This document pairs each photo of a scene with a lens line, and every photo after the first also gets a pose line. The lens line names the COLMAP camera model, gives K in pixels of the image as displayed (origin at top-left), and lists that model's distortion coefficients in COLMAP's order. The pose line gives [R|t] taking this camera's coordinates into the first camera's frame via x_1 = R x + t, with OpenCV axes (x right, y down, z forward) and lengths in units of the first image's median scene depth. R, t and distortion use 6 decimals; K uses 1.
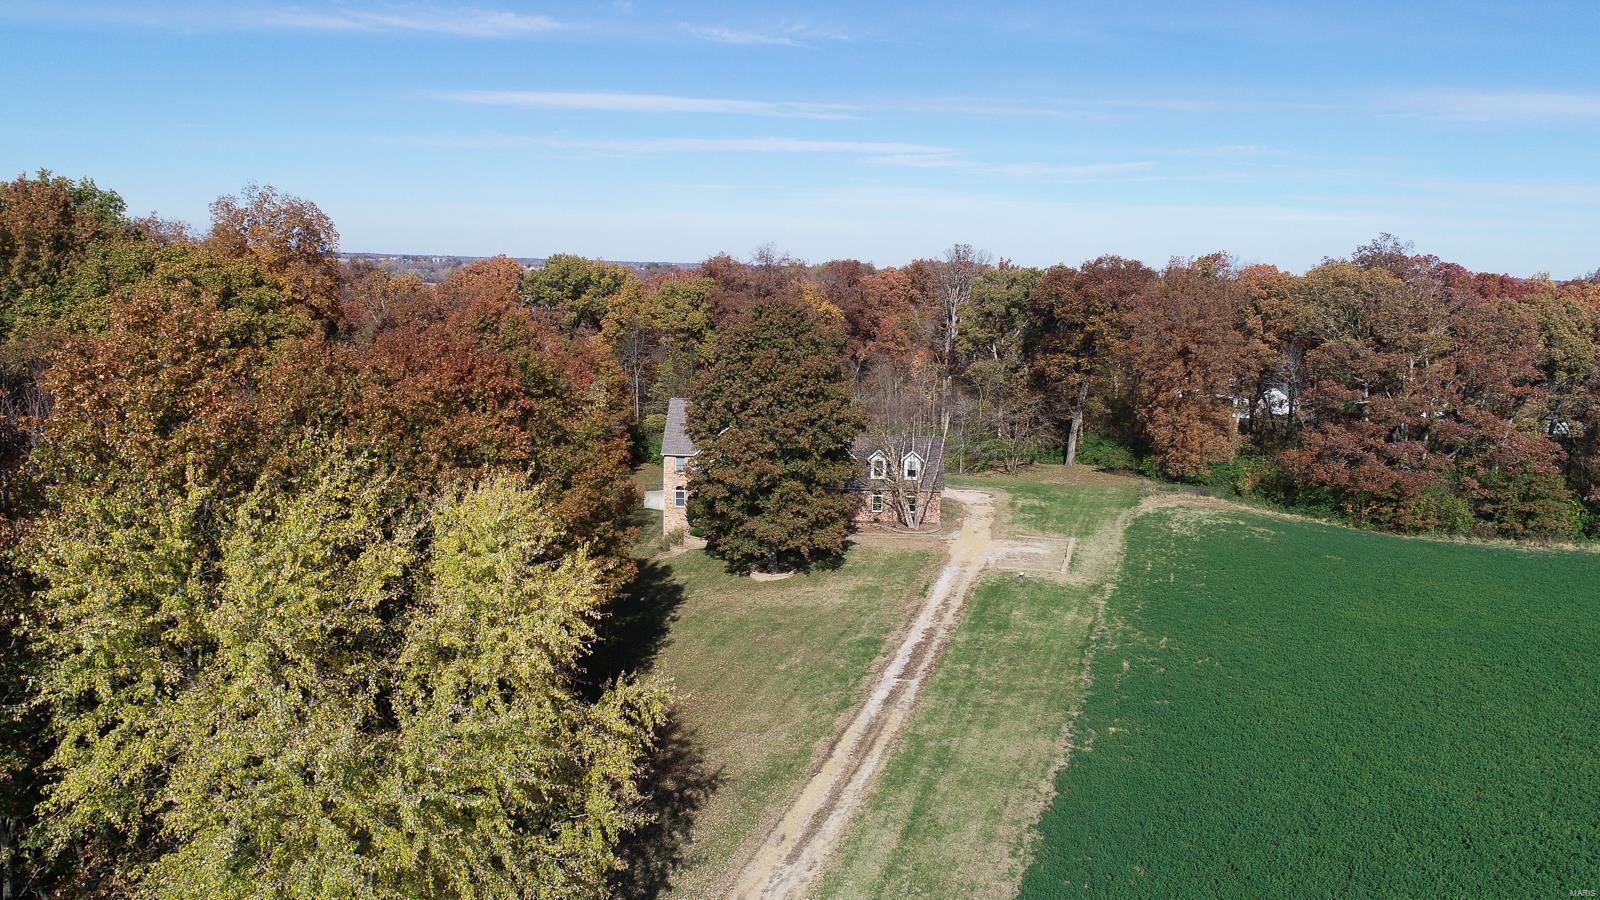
lens RADIAL K [[1160.4, 0, 862.0], [0, 1160.4, 450.9], [0, 0, 1]] dist [-0.004501, -0.000930]
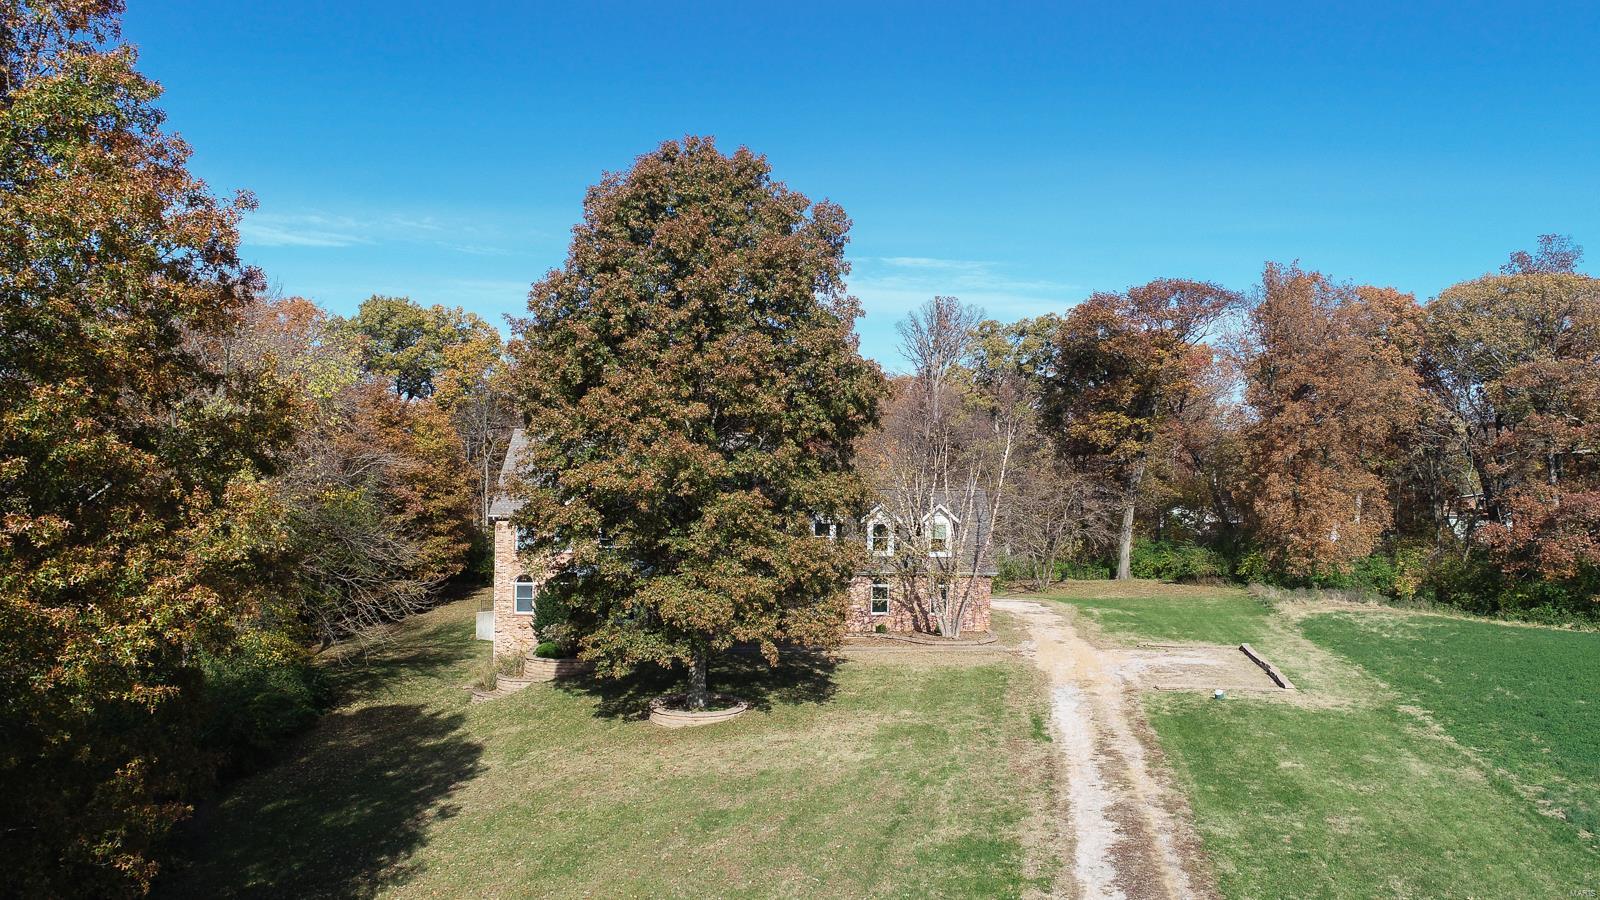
lens RADIAL K [[1160.4, 0, 862.0], [0, 1160.4, 450.9], [0, 0, 1]] dist [-0.004501, -0.000930]
pose [[0.996840, -0.012476, 0.078445, -0.047812], [0.026041, 0.984336, -0.174370, 0.088970], [-0.075041, 0.175861, 0.981551, 0.532254]]
